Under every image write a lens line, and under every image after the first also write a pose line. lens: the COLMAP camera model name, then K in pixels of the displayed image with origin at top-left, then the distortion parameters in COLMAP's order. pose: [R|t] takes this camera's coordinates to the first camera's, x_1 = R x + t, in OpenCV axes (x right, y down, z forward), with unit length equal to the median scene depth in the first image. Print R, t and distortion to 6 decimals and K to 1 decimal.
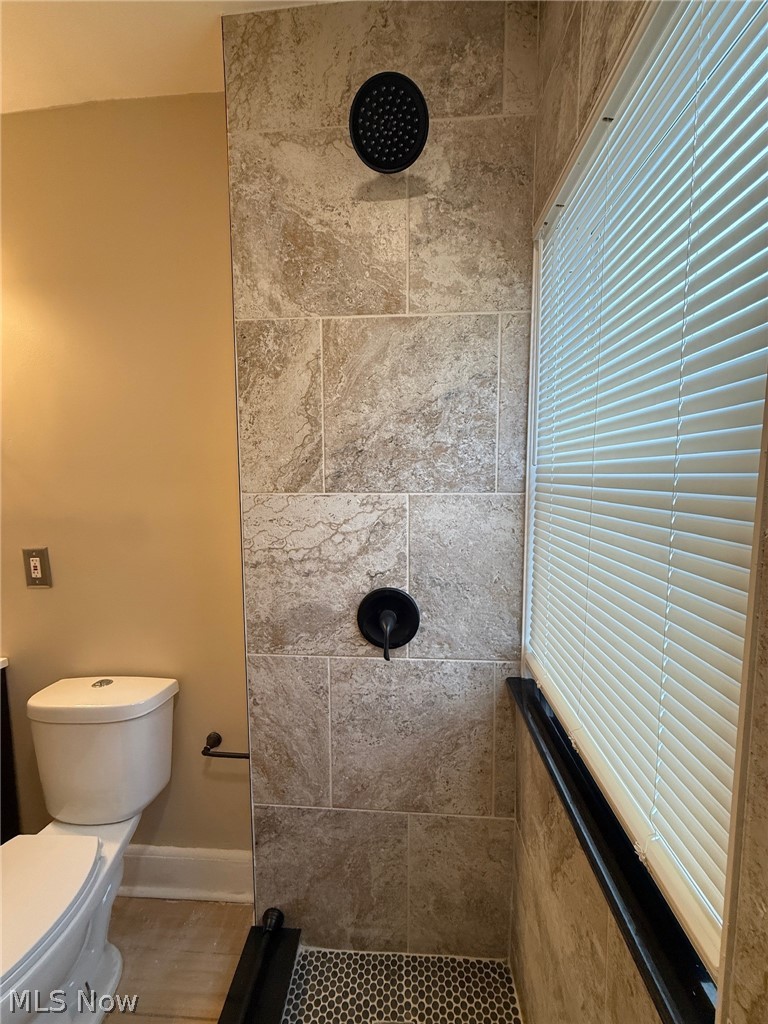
lens RADIAL K [[411.7, 0, 386.4], [0, 411.7, 507.3], [0, 0, 1]] dist [-0.001733, 0.001984]
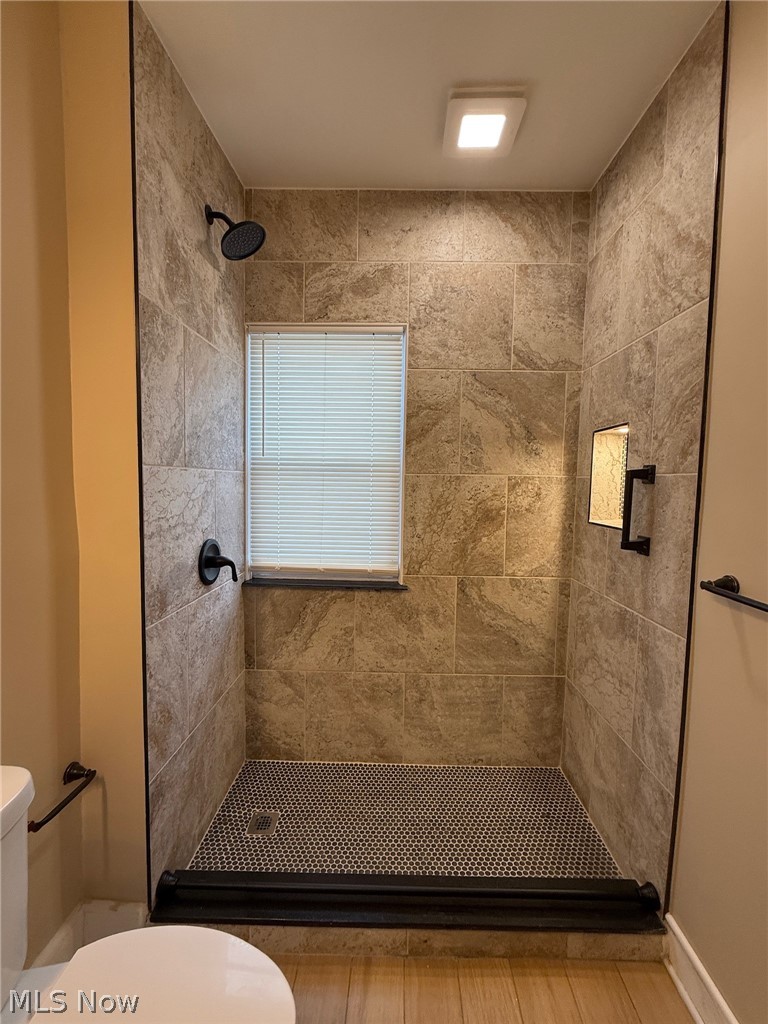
lens RADIAL K [[411.7, 0, 380.7], [0, 411.7, 508.3], [0, 0, 1]] dist [-0.001733, 0.001984]
pose [[-0.026589, -0.063032, 0.997657, -1.343228], [0.069505, 0.995478, 0.064747, 0.045287], [-0.997227, 0.071064, -0.022088, 0.449129]]
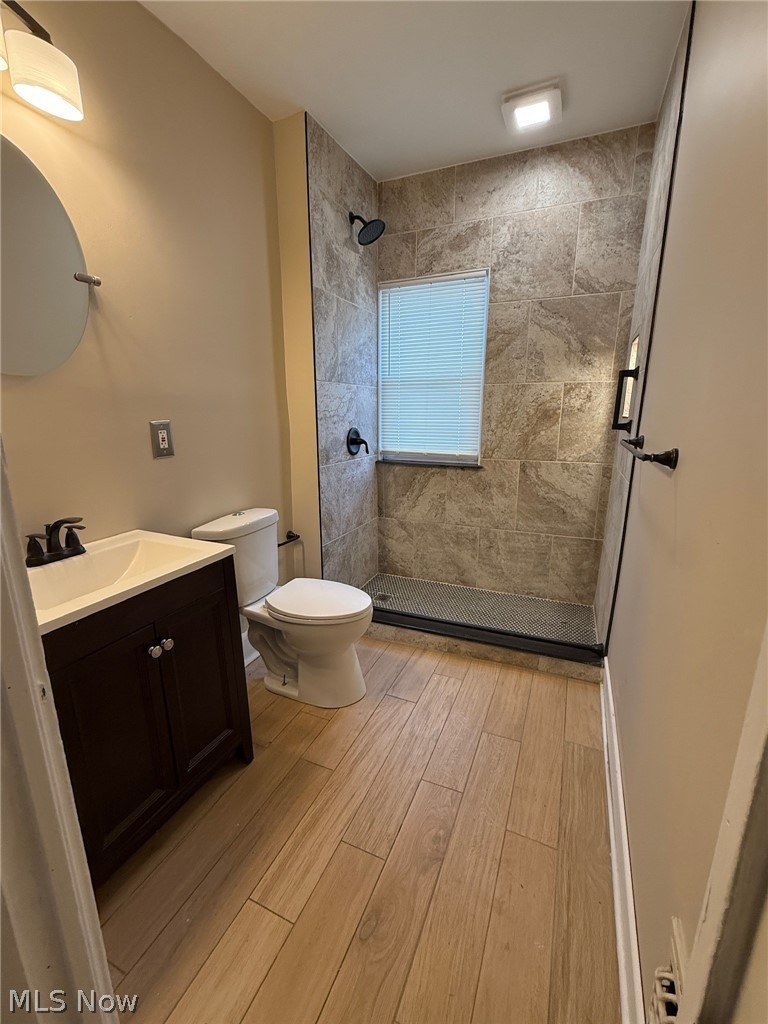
lens RADIAL K [[411.7, 0, 385.9], [0, 411.7, 502.3], [0, 0, 1]] dist [-0.001733, 0.001984]
pose [[0.350013, -0.203814, 0.914304, -2.071004], [0.079961, 0.978981, 0.187621, 0.184490], [-0.933326, 0.007439, 0.358953, 0.015133]]
